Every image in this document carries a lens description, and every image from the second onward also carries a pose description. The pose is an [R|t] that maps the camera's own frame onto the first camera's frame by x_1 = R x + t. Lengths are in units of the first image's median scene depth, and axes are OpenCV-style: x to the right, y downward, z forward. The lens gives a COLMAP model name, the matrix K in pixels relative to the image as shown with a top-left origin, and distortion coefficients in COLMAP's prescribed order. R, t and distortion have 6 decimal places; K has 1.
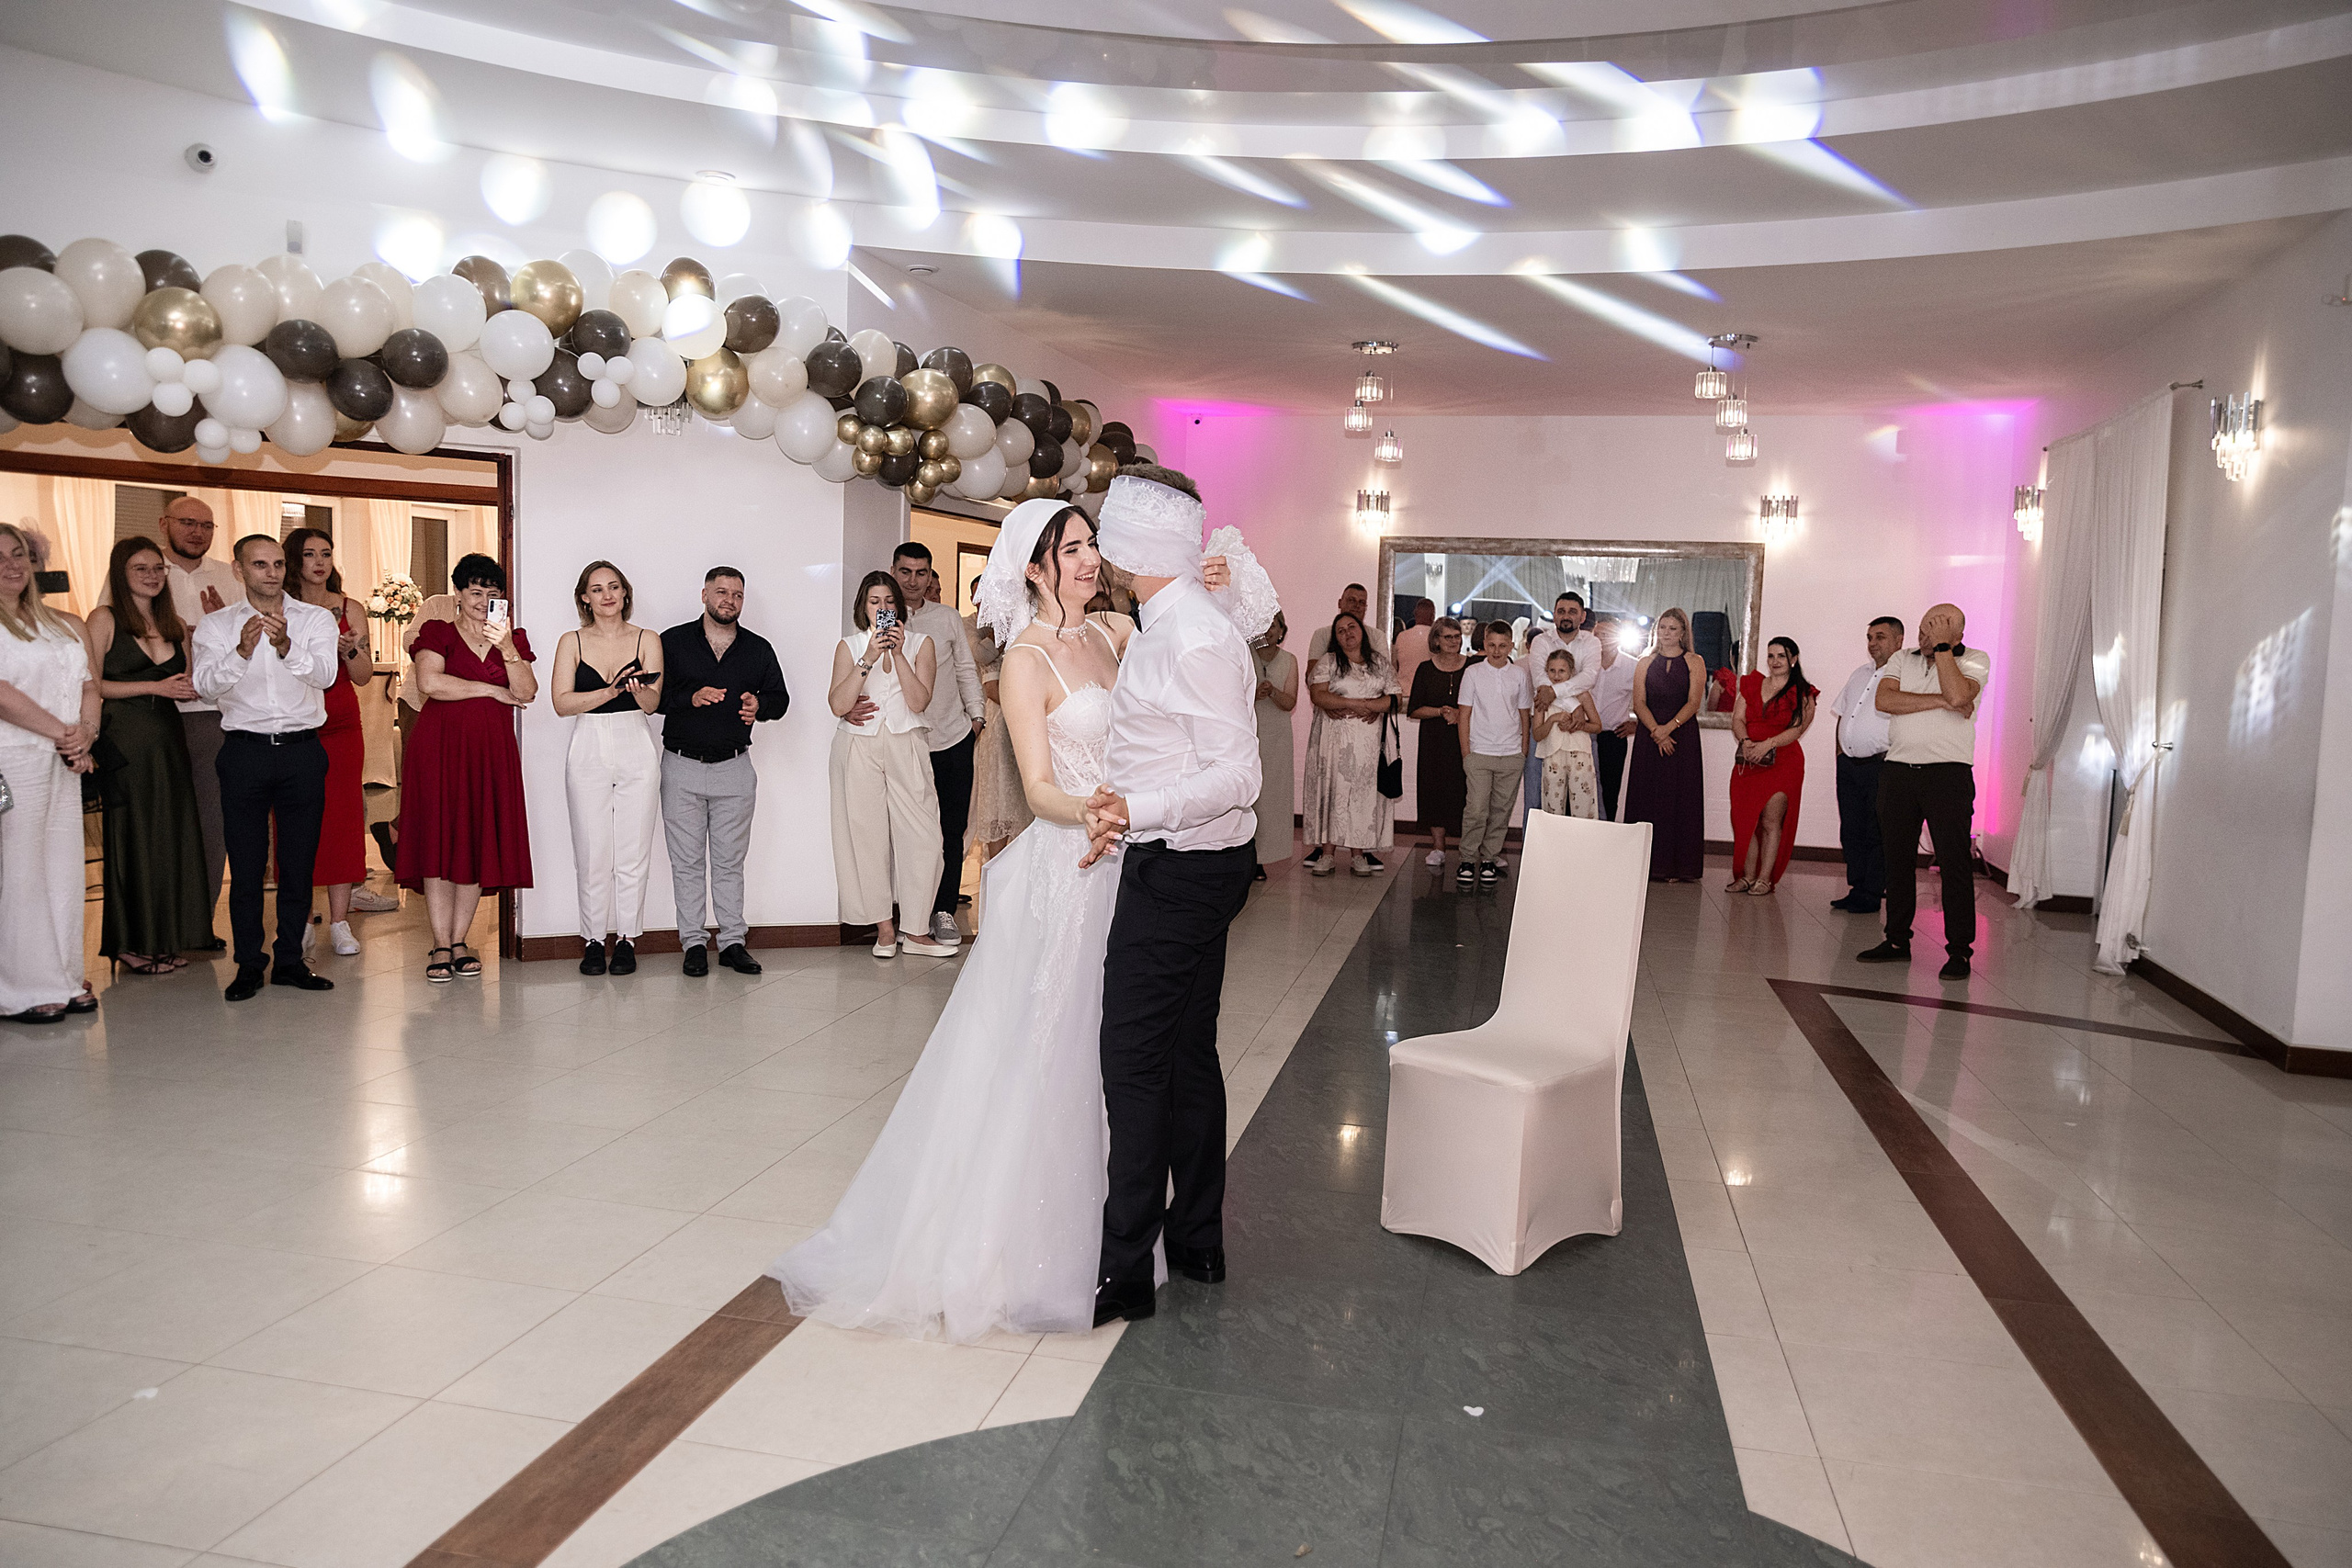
lens RADIAL K [[1578.5, 0, 1181.3], [0, 1578.5, 773.3], [0, 0, 1]] dist [-0.026207, 0.016214]
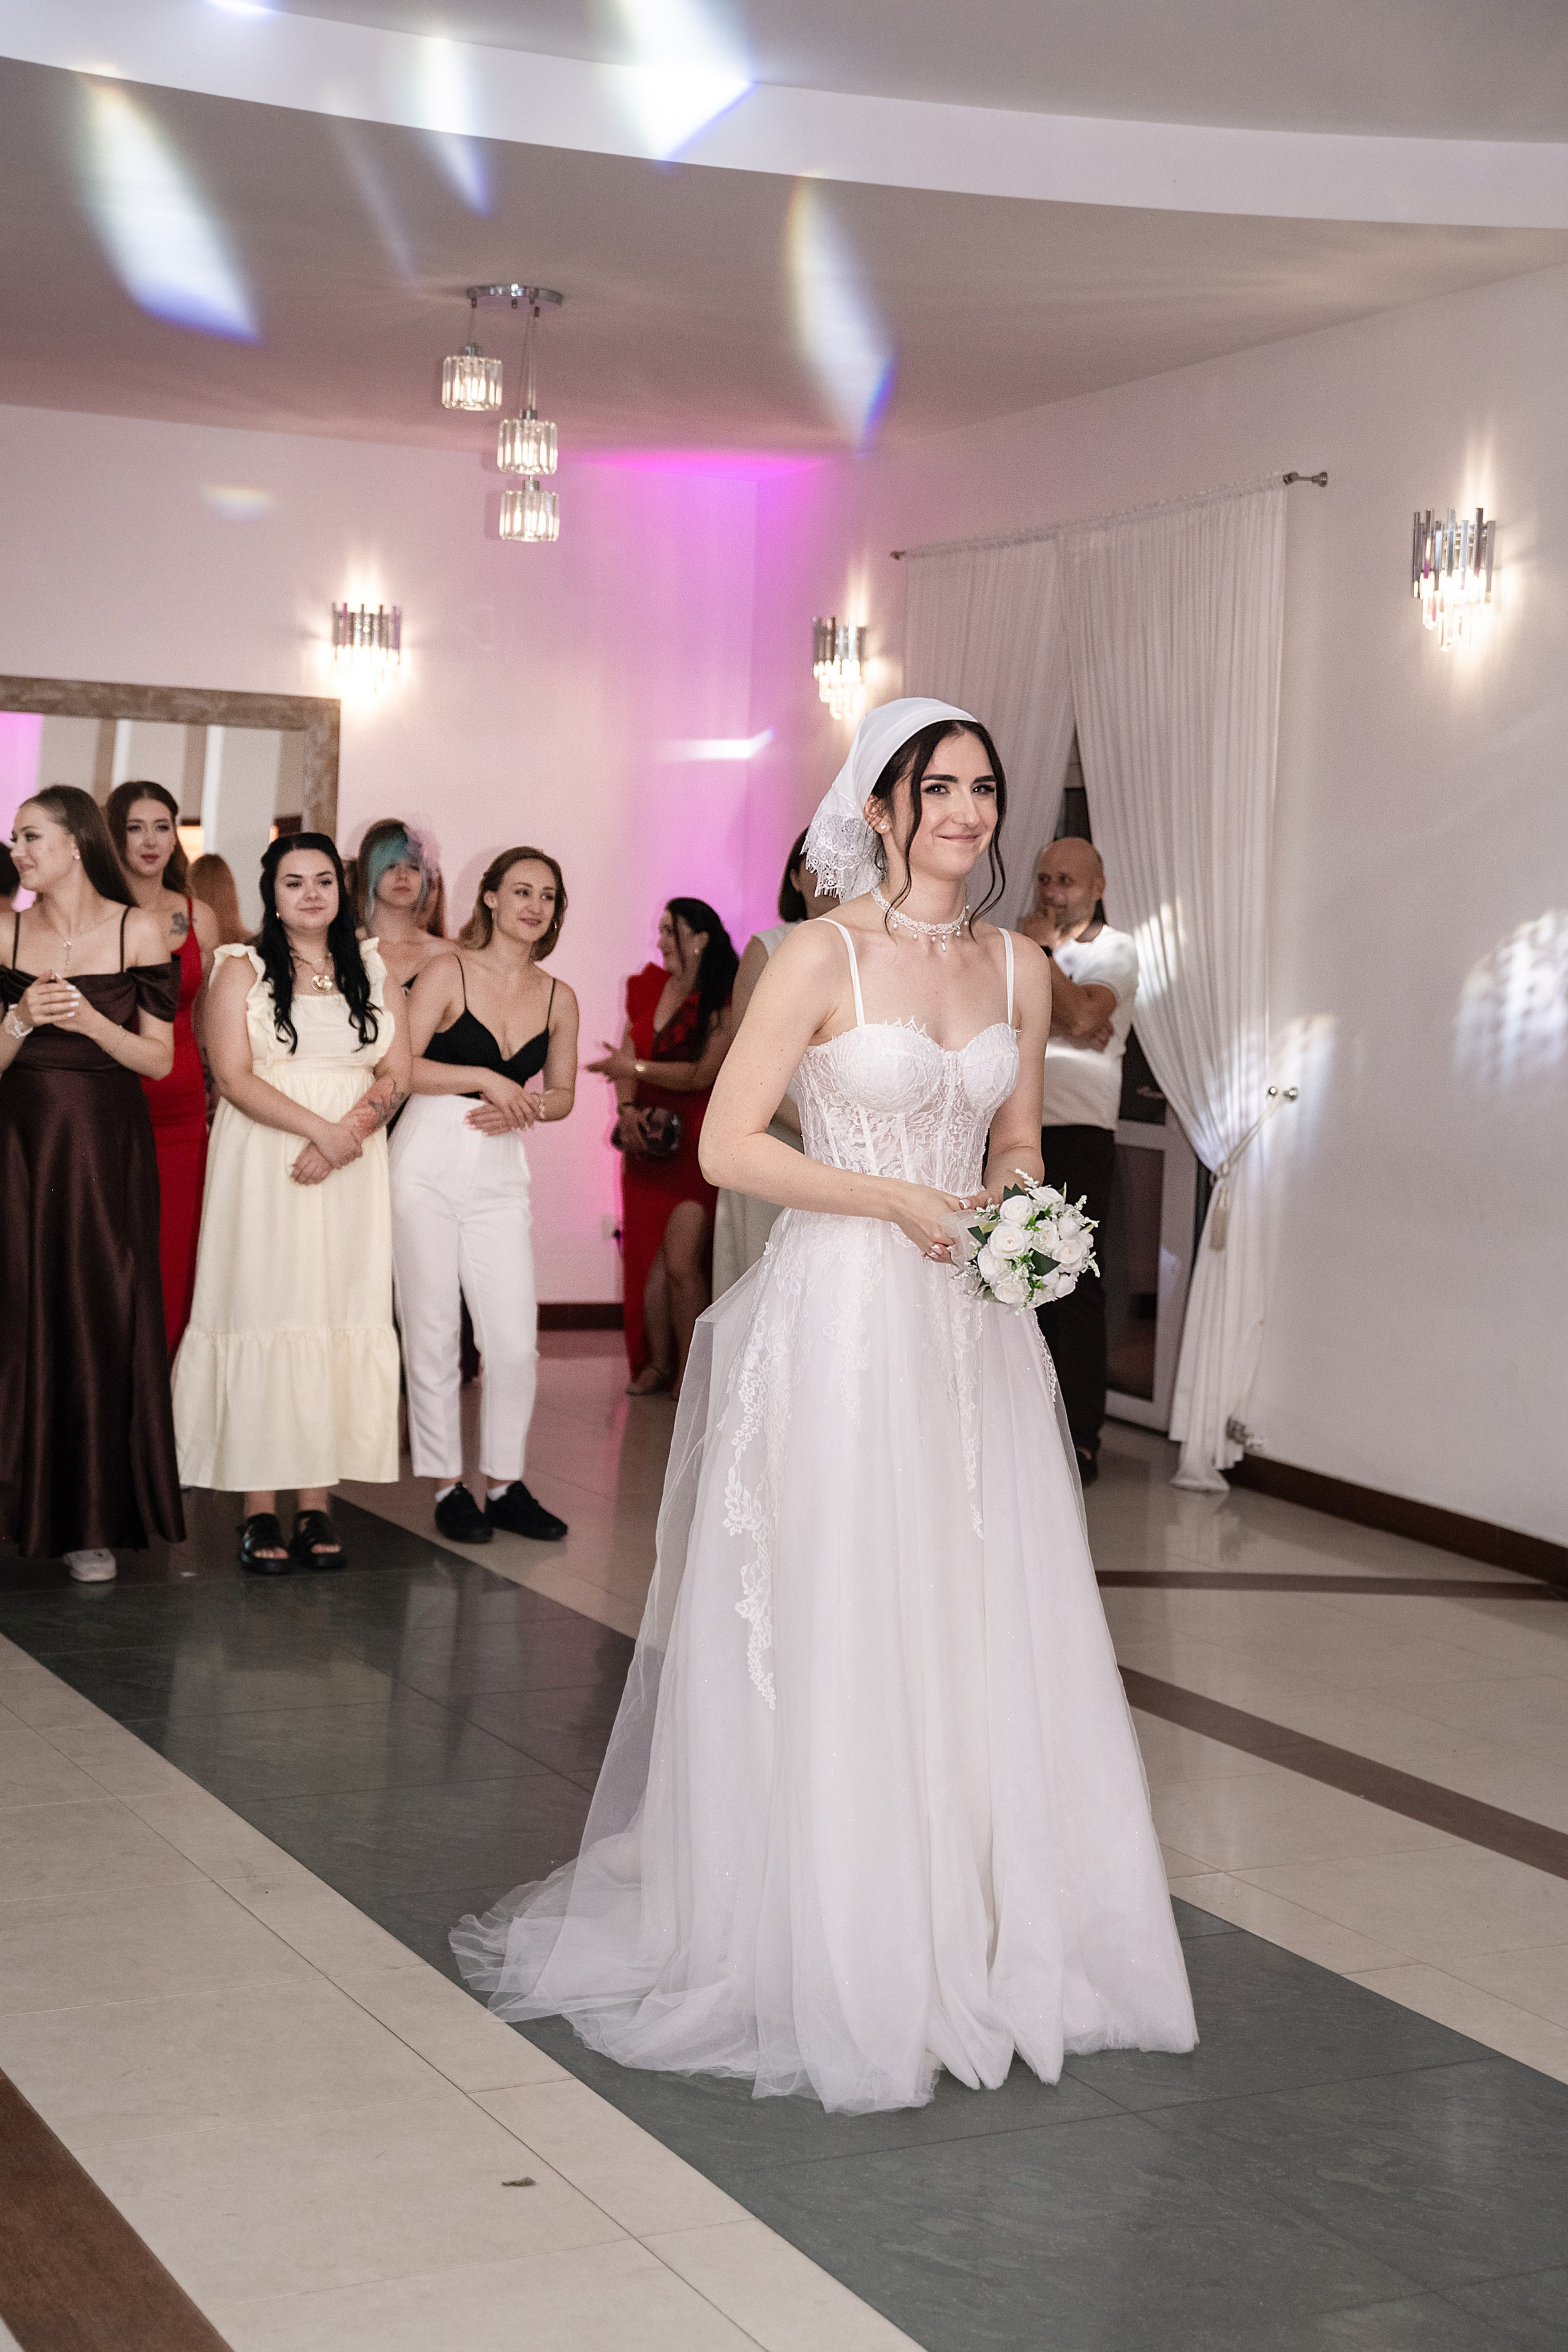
lens RADIAL K [[3328.5, 0, 823.5], [0, 3328.5, 1238.3], [0, 0, 1]] dist [0.046393, 0.000000]
pose [[0.761702, -0.061698, 0.644983, -0.353707], [0.043160, 0.998076, 0.044504, -0.029657], [-0.646488, -0.006061, 0.762900, 0.174368]]
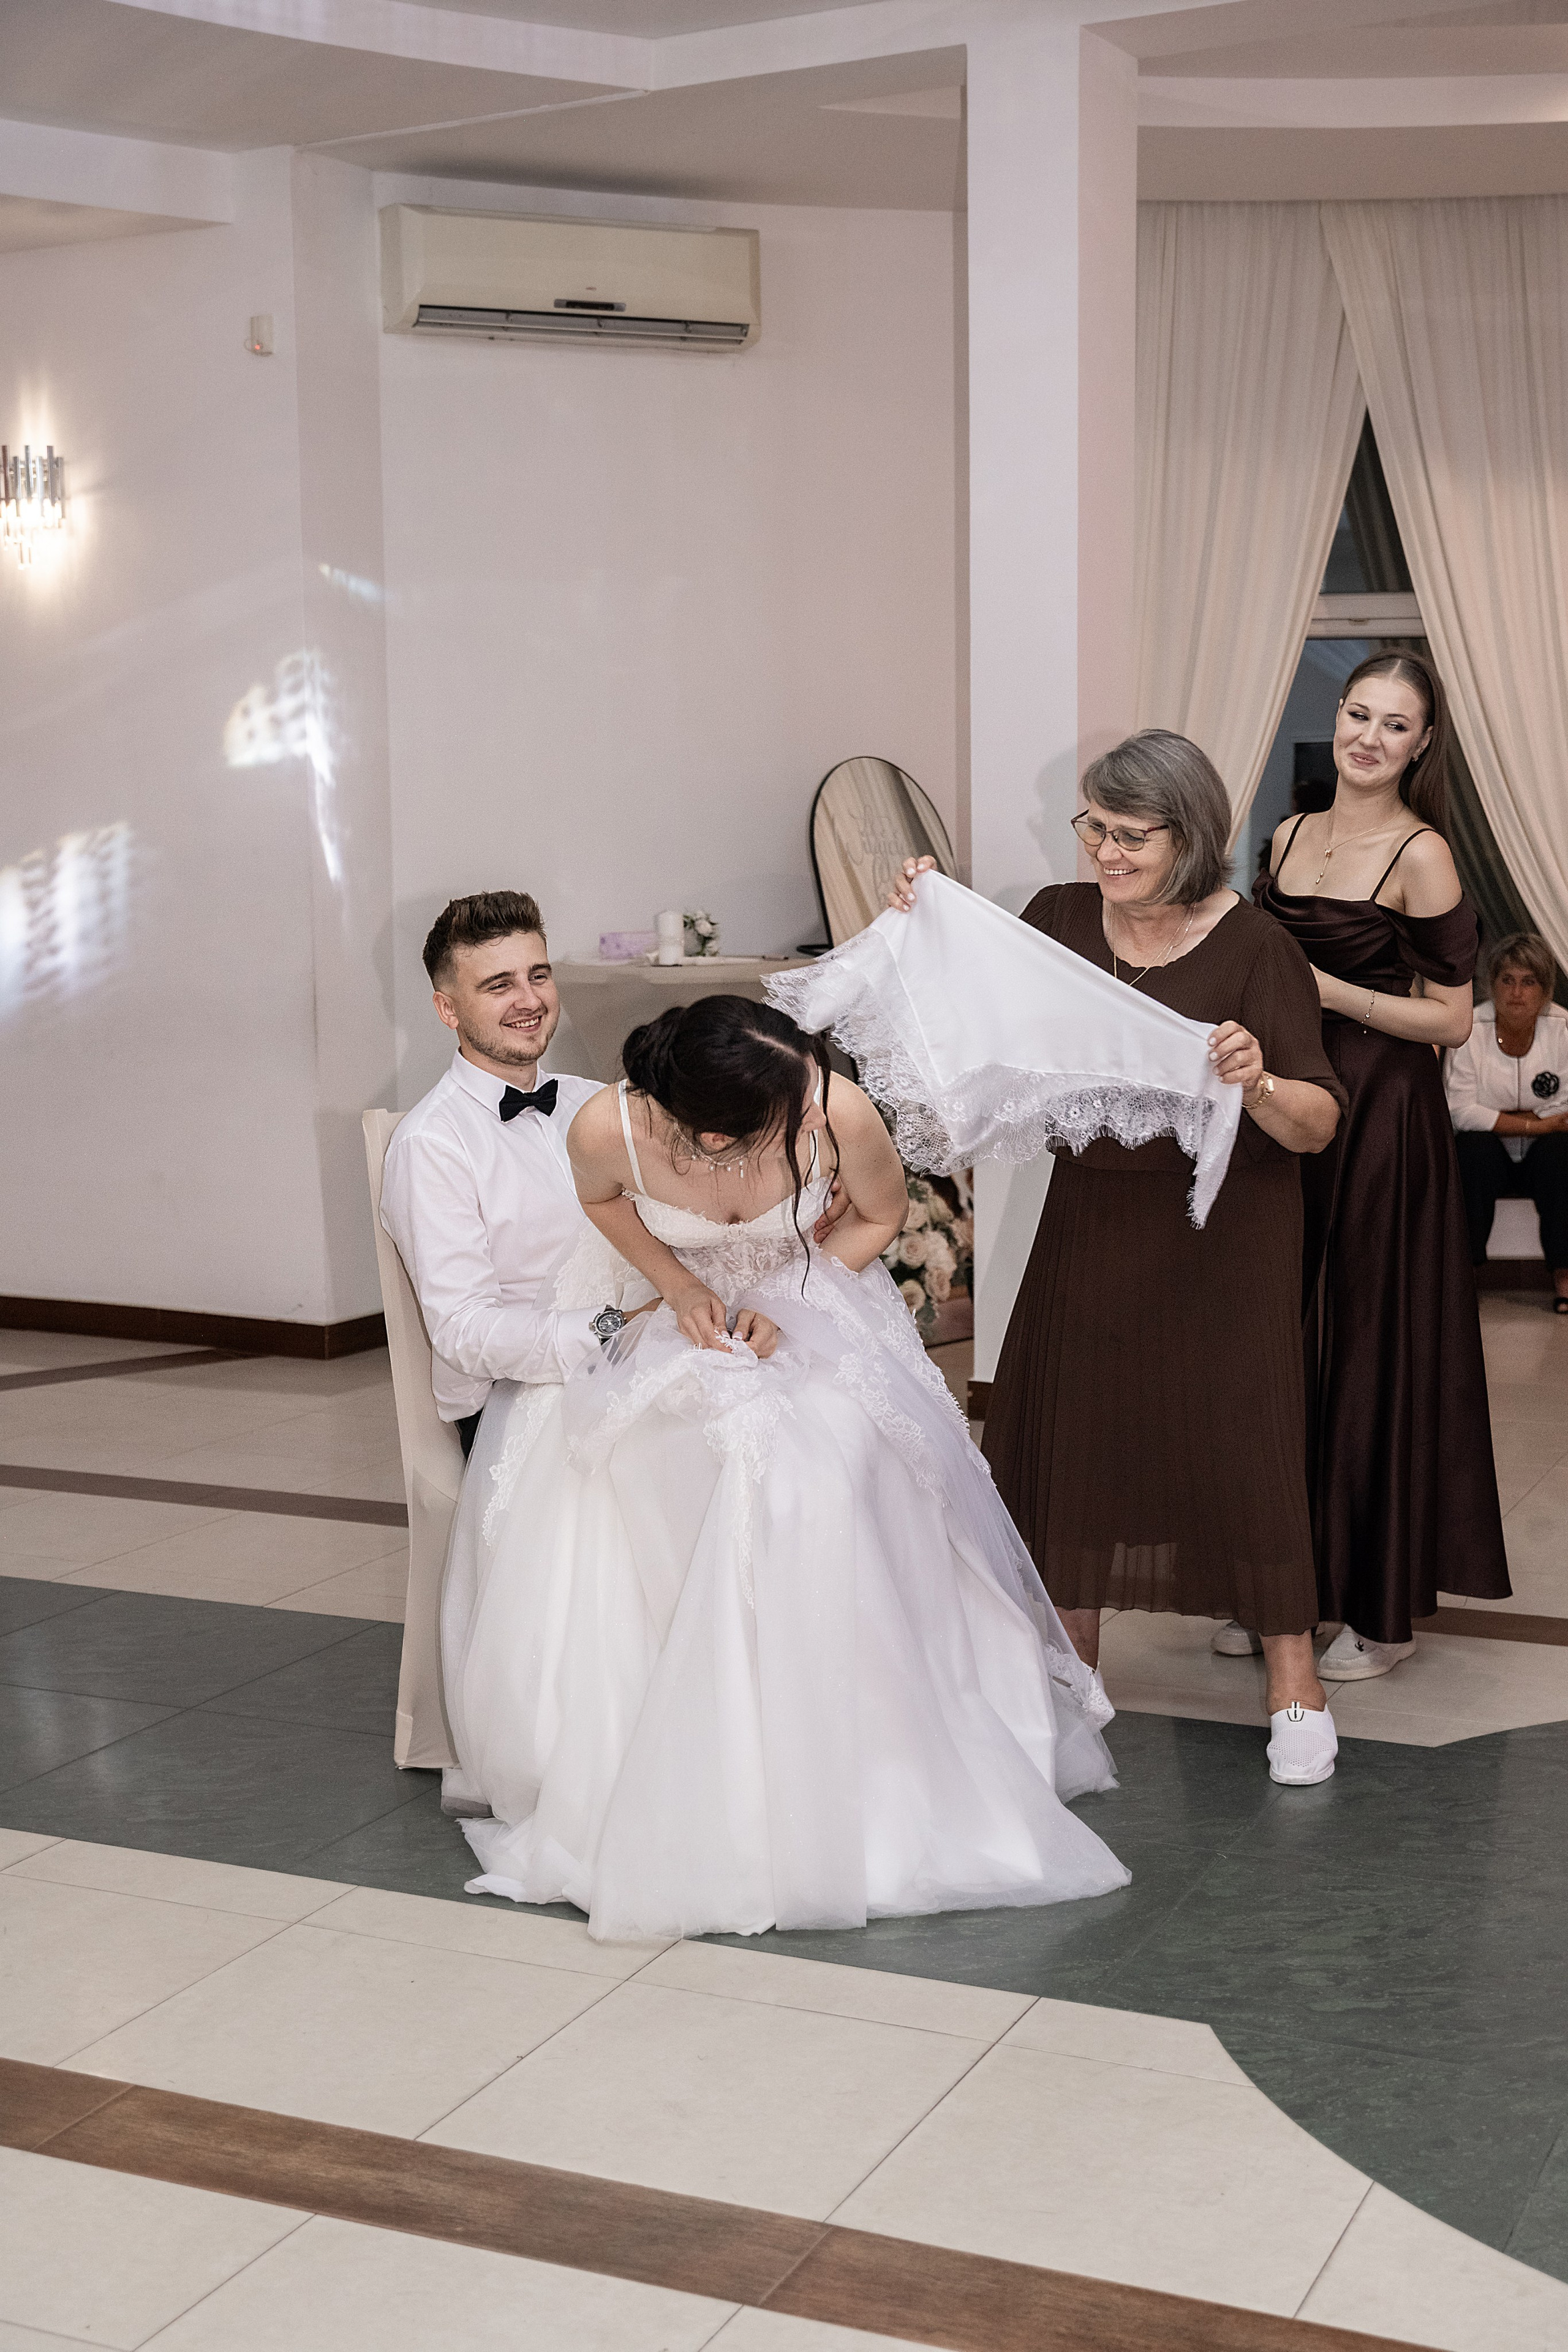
lens RADIAL K [[2905.5, 0, 786.2], [0, 2905.5, 1239.4], [0, 0, 1]] dist [0.013884, 0.000000]
pose [[0.224412, -0.171788, 0.959233, -0.552067], [0.103221, 0.982992, 0.151895, -0.056106], [-0.969012, 0.064926, 0.238327, 0.383175]]
